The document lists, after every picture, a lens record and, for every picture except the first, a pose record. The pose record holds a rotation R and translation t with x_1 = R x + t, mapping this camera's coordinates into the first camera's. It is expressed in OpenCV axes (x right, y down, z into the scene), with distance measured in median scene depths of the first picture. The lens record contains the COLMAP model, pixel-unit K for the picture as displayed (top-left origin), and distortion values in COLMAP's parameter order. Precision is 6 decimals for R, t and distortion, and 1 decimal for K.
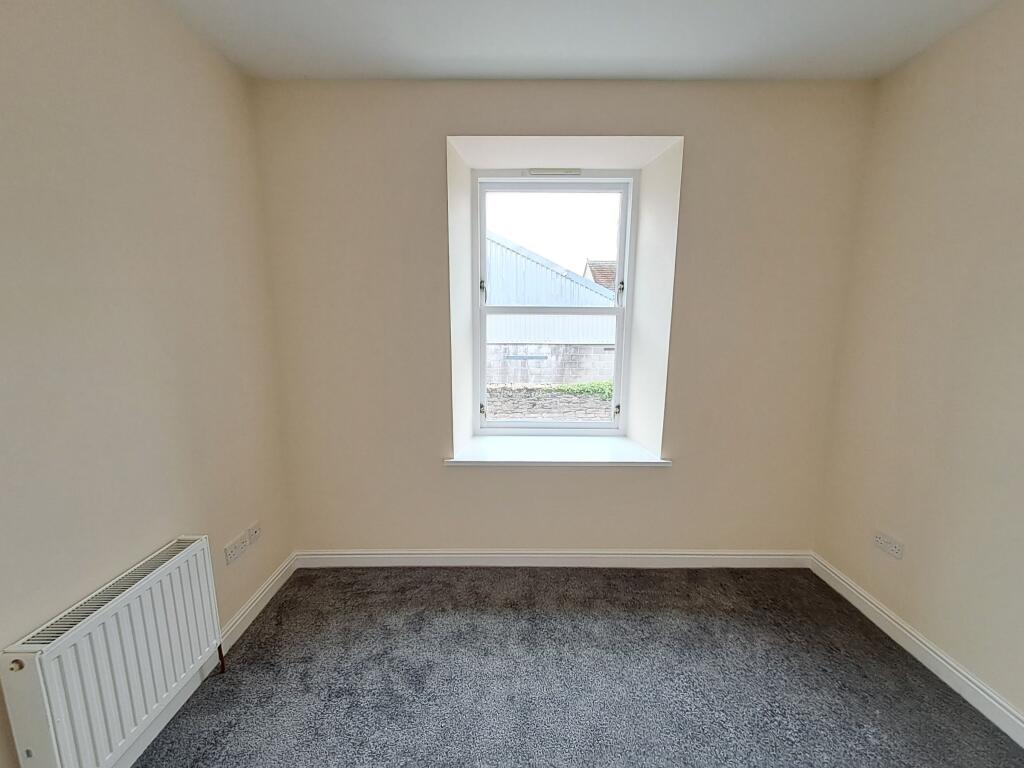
lens RADIAL K [[406.5, 0, 510.3], [0, 406.5, 388.7], [0, 0, 1]] dist [-0.000590, -0.000234]
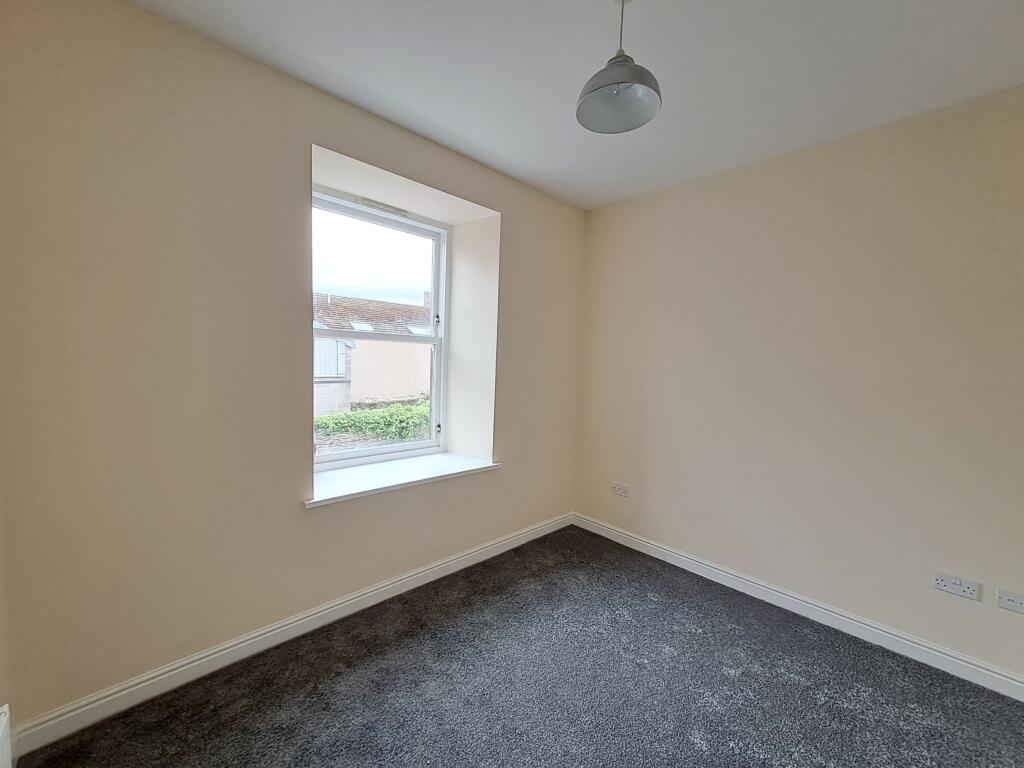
lens RADIAL K [[406.9, 0, 506.9], [0, 406.9, 388.0], [0, 0, 1]] dist [0.001931, 0.000629]
pose [[0.727174, -0.028159, 0.685875, -0.432756], [0.086059, 0.995015, -0.050390, 0.015499], [-0.681037, 0.095668, 0.725973, 0.066694]]
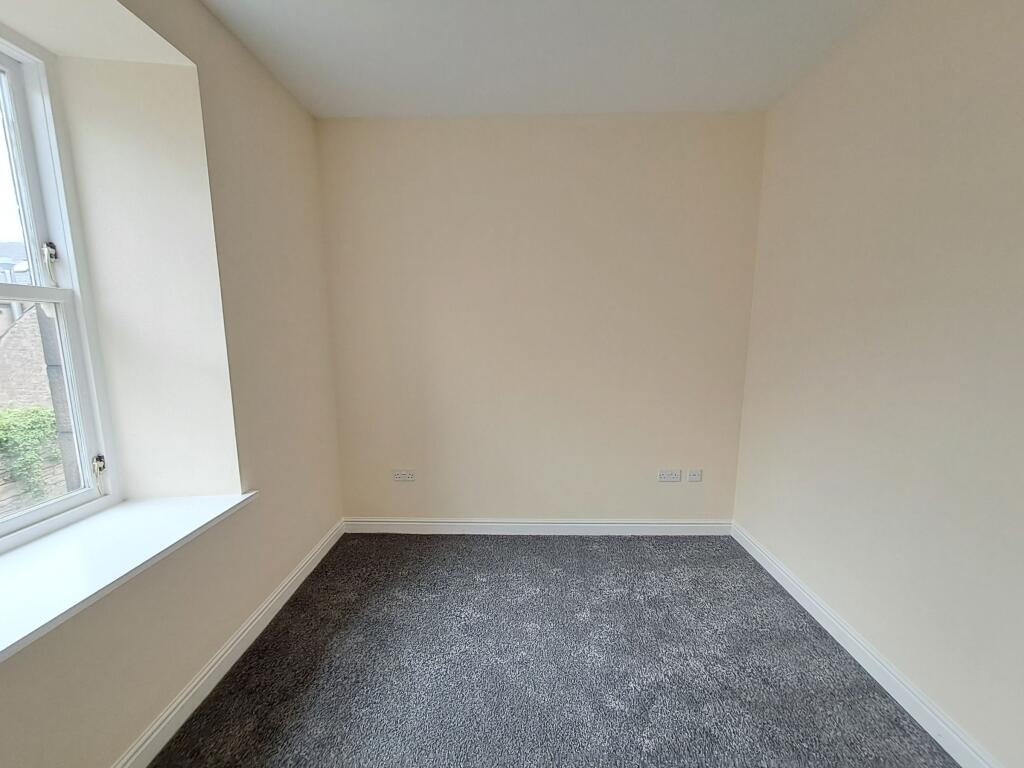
lens RADIAL K [[406.9, 0, 506.9], [0, 406.9, 388.0], [0, 0, 1]] dist [0.001931, 0.000629]
pose [[0.024333, -0.149680, 0.988435, -0.347869], [0.174422, 0.974198, 0.143230, -0.044228], [-0.984370, 0.168920, 0.049812, 0.445574]]
